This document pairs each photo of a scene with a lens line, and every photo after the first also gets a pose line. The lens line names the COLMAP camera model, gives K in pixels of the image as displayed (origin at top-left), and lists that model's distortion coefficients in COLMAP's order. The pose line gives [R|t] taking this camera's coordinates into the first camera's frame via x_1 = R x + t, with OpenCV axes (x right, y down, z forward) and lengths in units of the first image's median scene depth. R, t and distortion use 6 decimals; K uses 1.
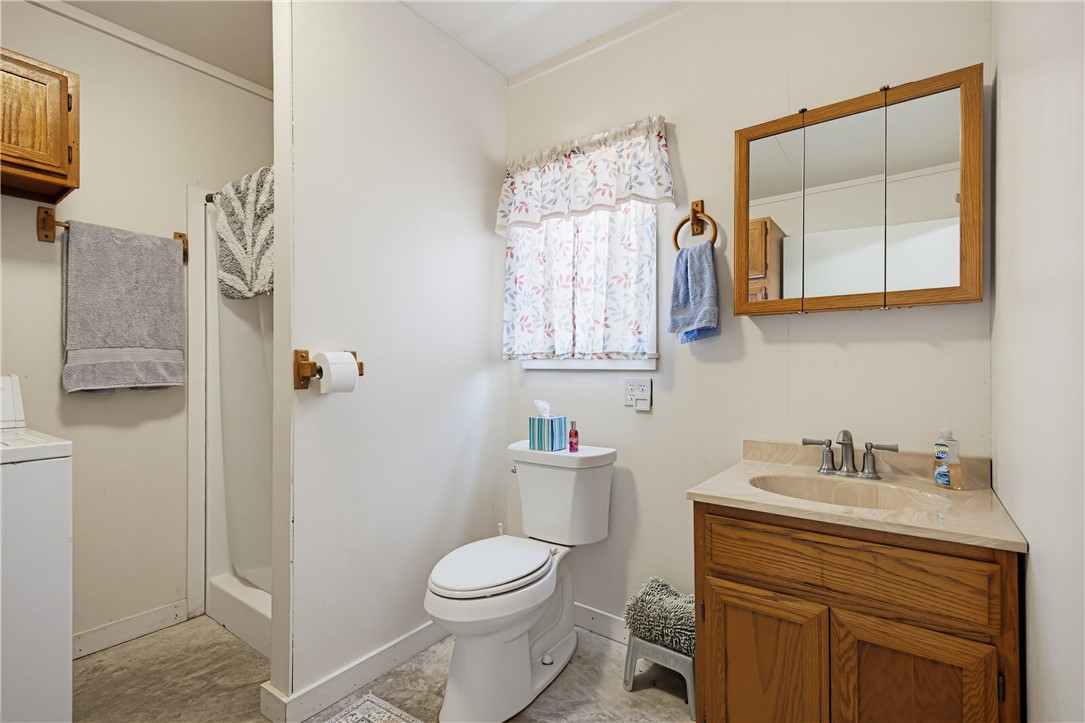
lens RADIAL K [[498.7, 0, 543.6], [0, 498.7, 365.2], [0, 0, 1]] dist [0.000338, 0.000039]
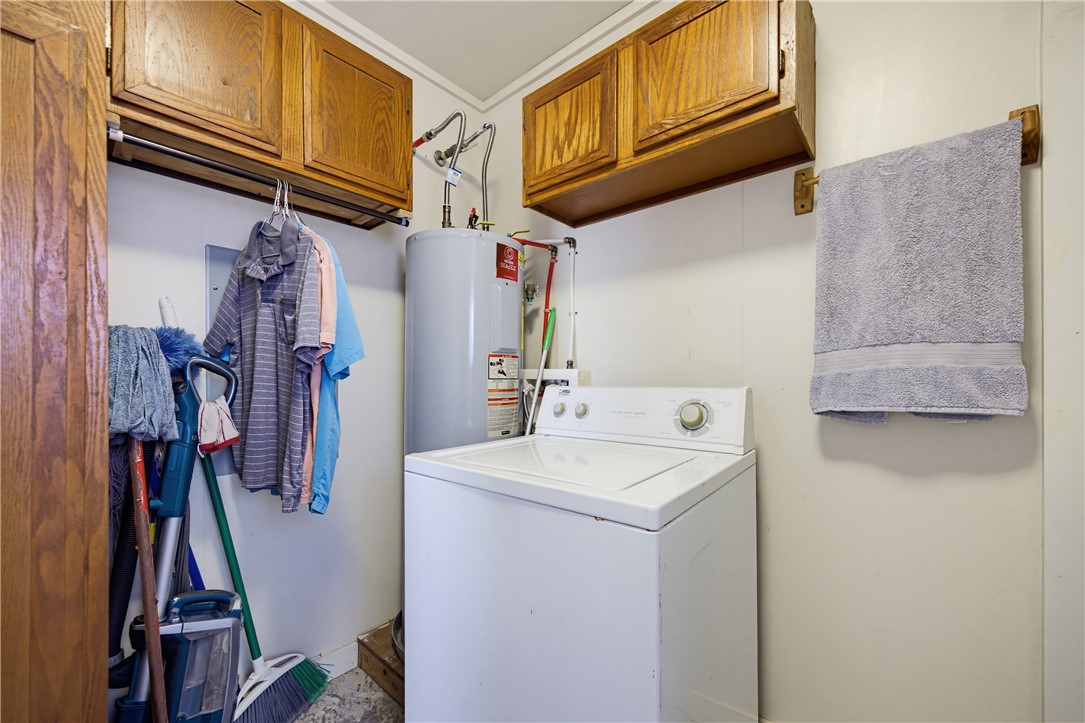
lens RADIAL K [[423.0, 0, 545.4], [0, 423.0, 381.1], [0, 0, 1]] dist [-0.000980, -0.000107]
pose [[-0.061415, 0.002016, -0.998110, -0.302530], [0.001686, 0.999997, 0.001916, 0.006160], [0.998111, -0.001565, -0.061418, 0.600390]]
